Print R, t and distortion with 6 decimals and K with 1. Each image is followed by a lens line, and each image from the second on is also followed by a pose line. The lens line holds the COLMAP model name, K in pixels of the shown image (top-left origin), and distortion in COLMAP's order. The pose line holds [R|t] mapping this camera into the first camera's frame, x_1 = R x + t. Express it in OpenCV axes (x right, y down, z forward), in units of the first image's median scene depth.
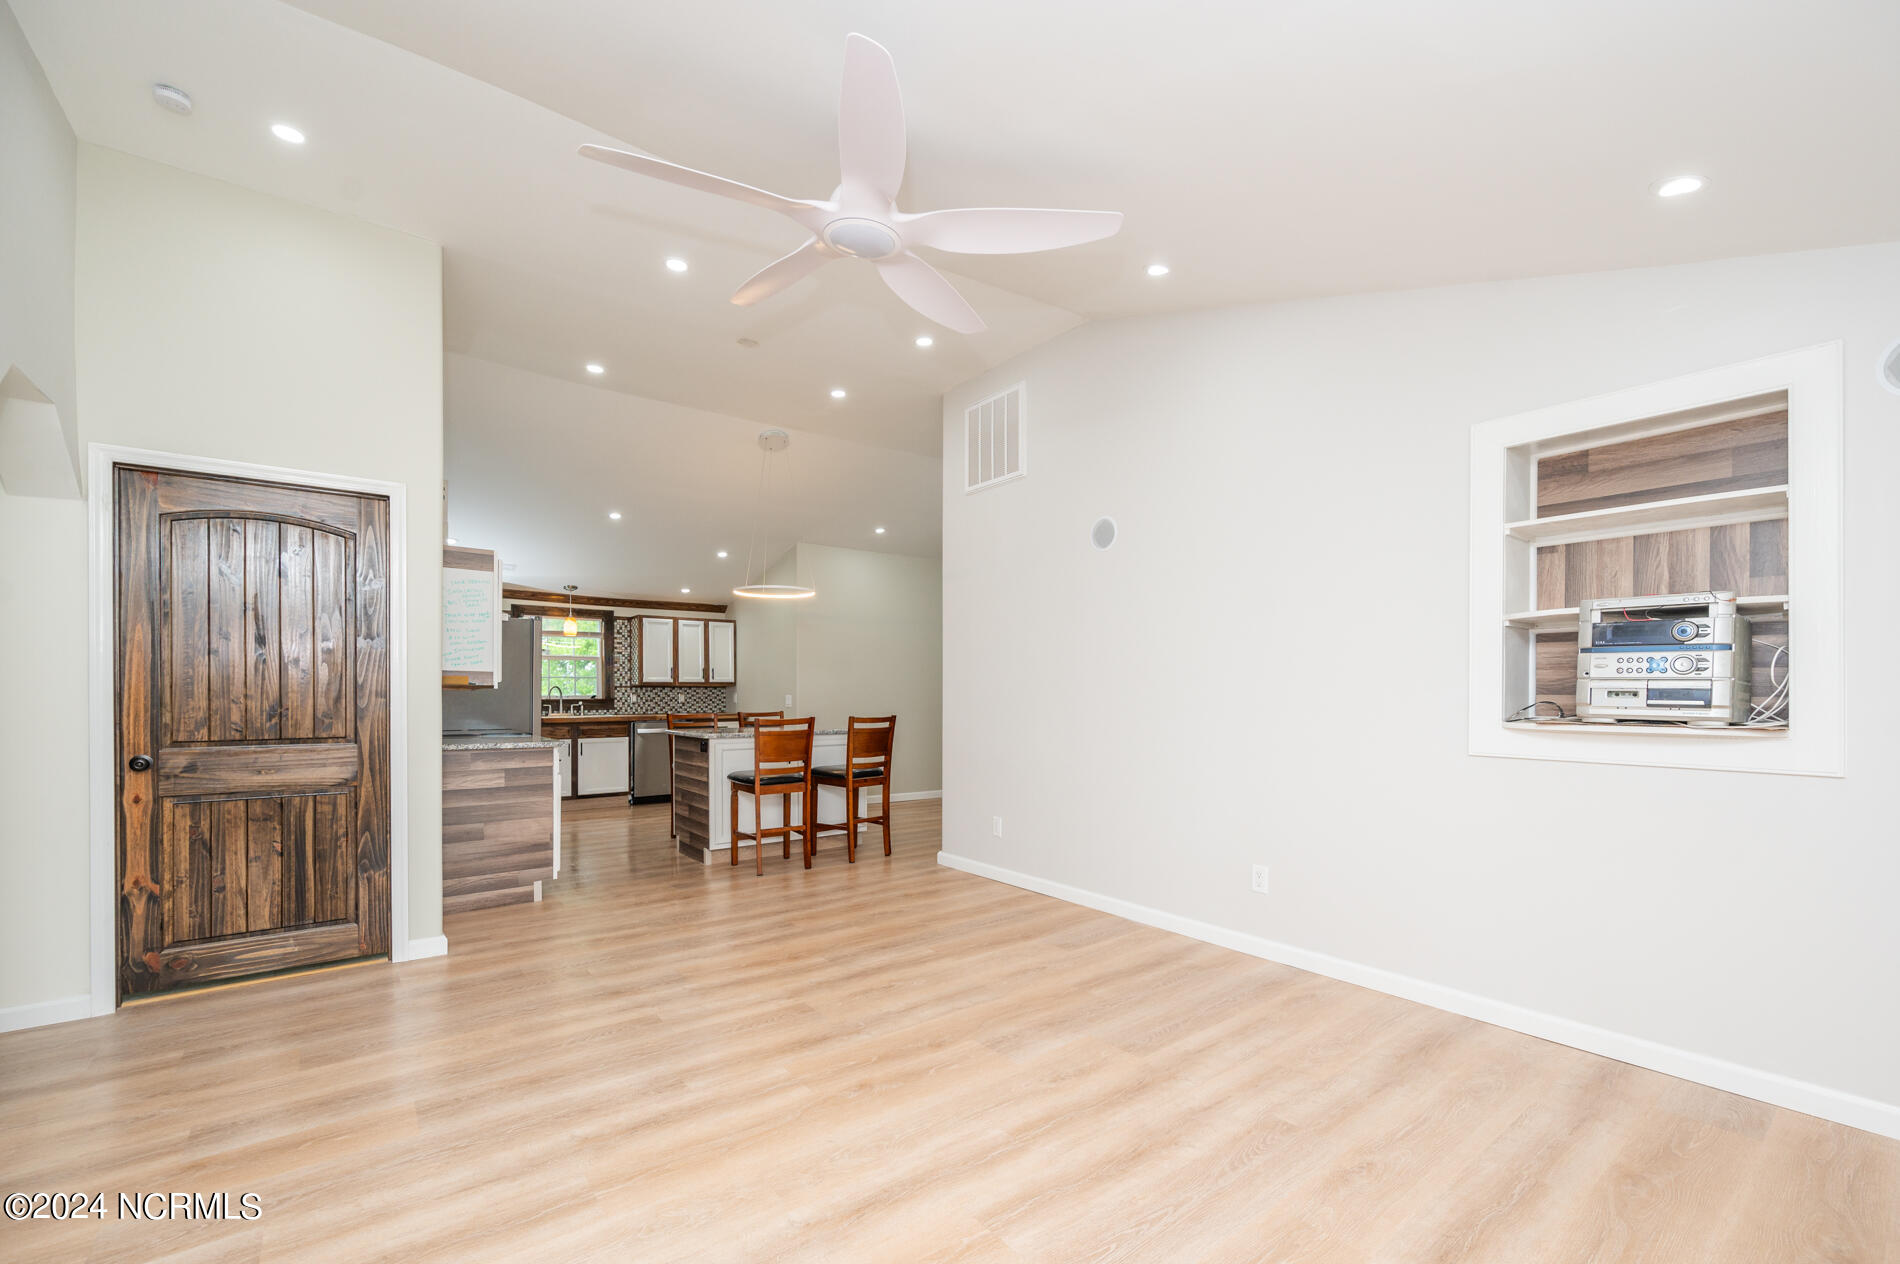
lens RADIAL K [[778.1, 0, 945.2], [0, 778.1, 697.2], [0, 0, 1]] dist [0.000543, 0.000022]
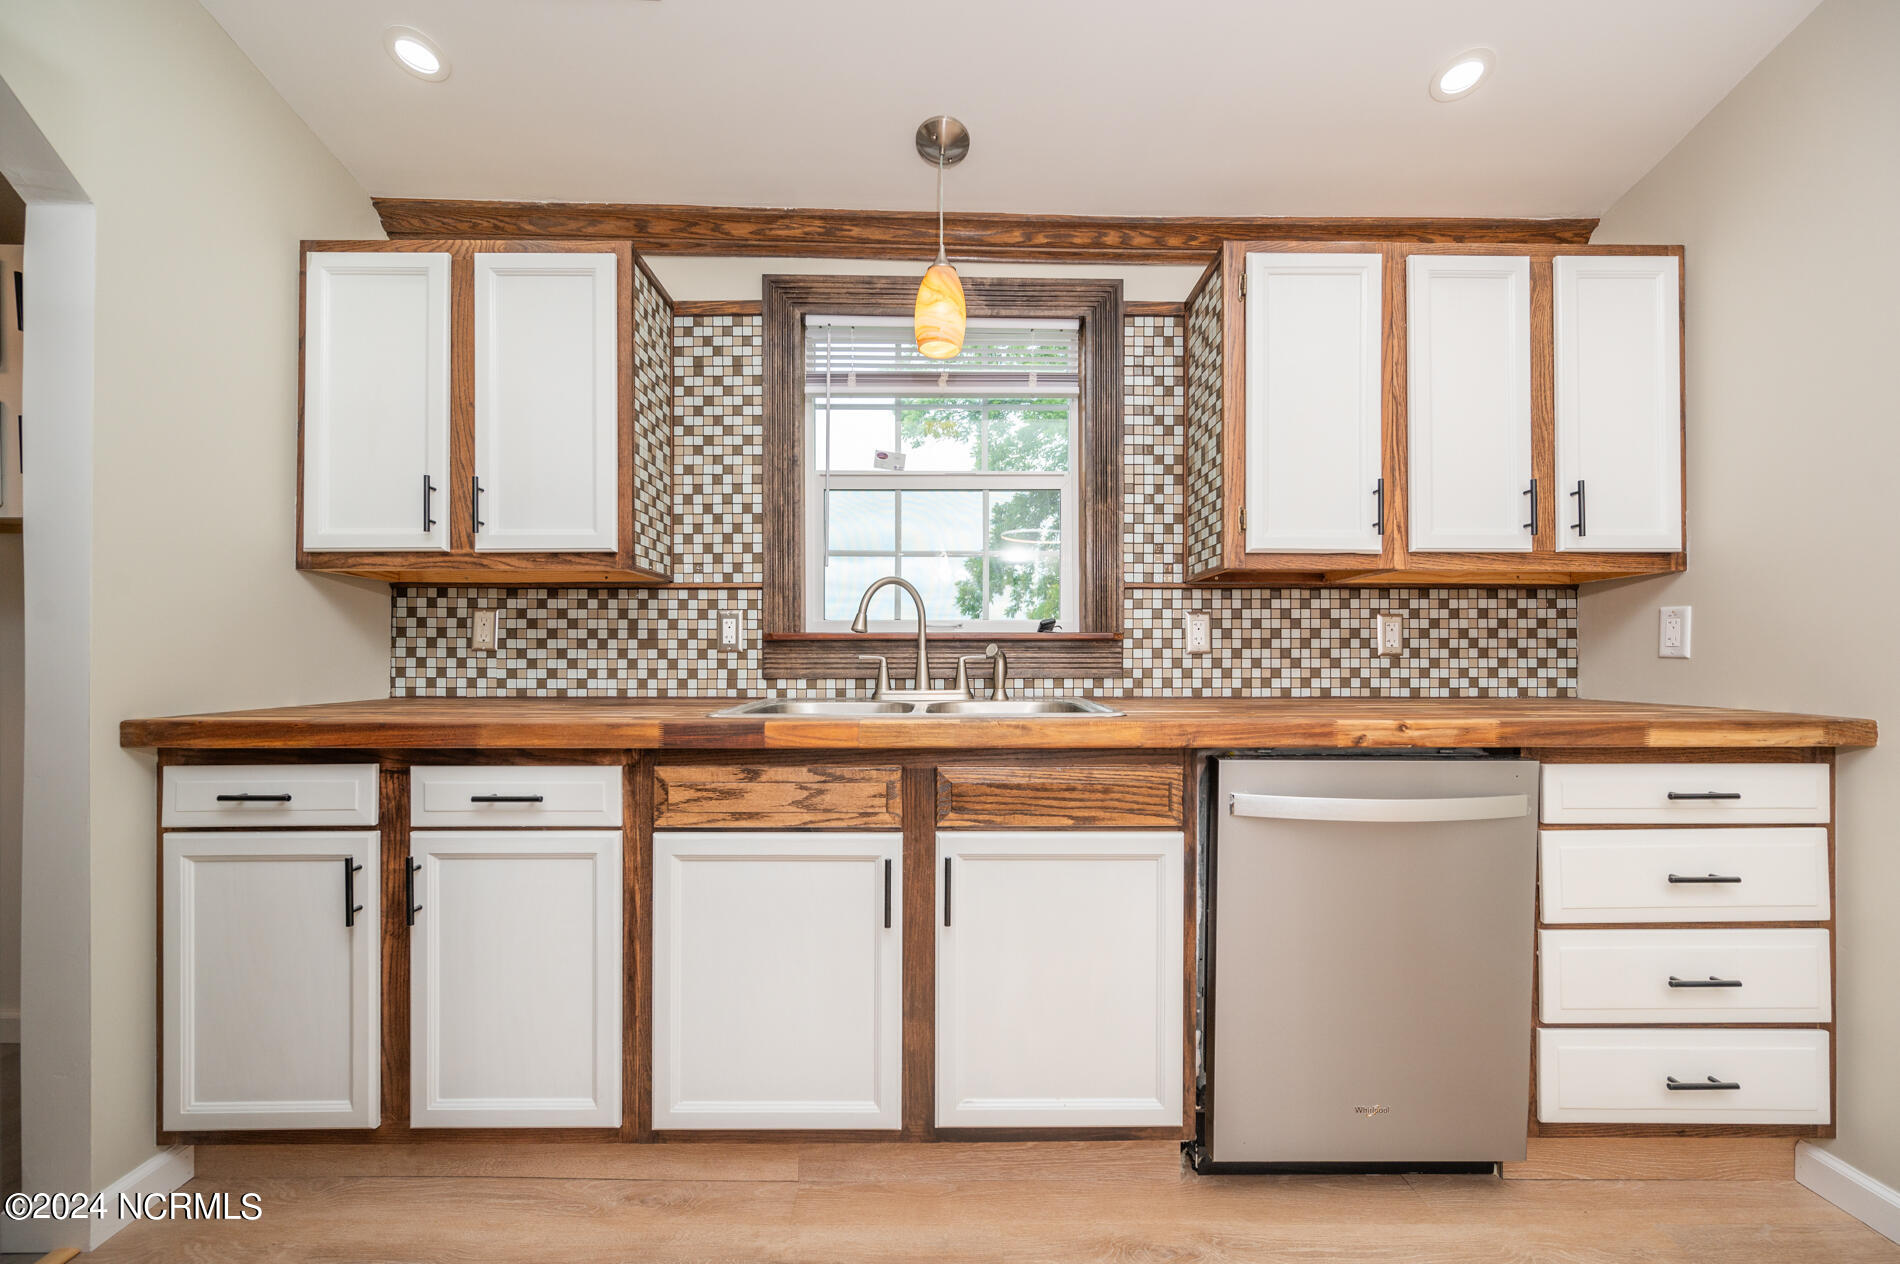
lens RADIAL K [[778.1, 0, 949.0], [0, 778.1, 643.8], [0, 0, 1]] dist [0.000543, 0.000022]
pose [[0.806090, -0.000309, -0.591793, -0.323626], [-0.007544, 0.999913, -0.010797, 0.008250], [0.591745, 0.013167, 0.806018, 0.769054]]
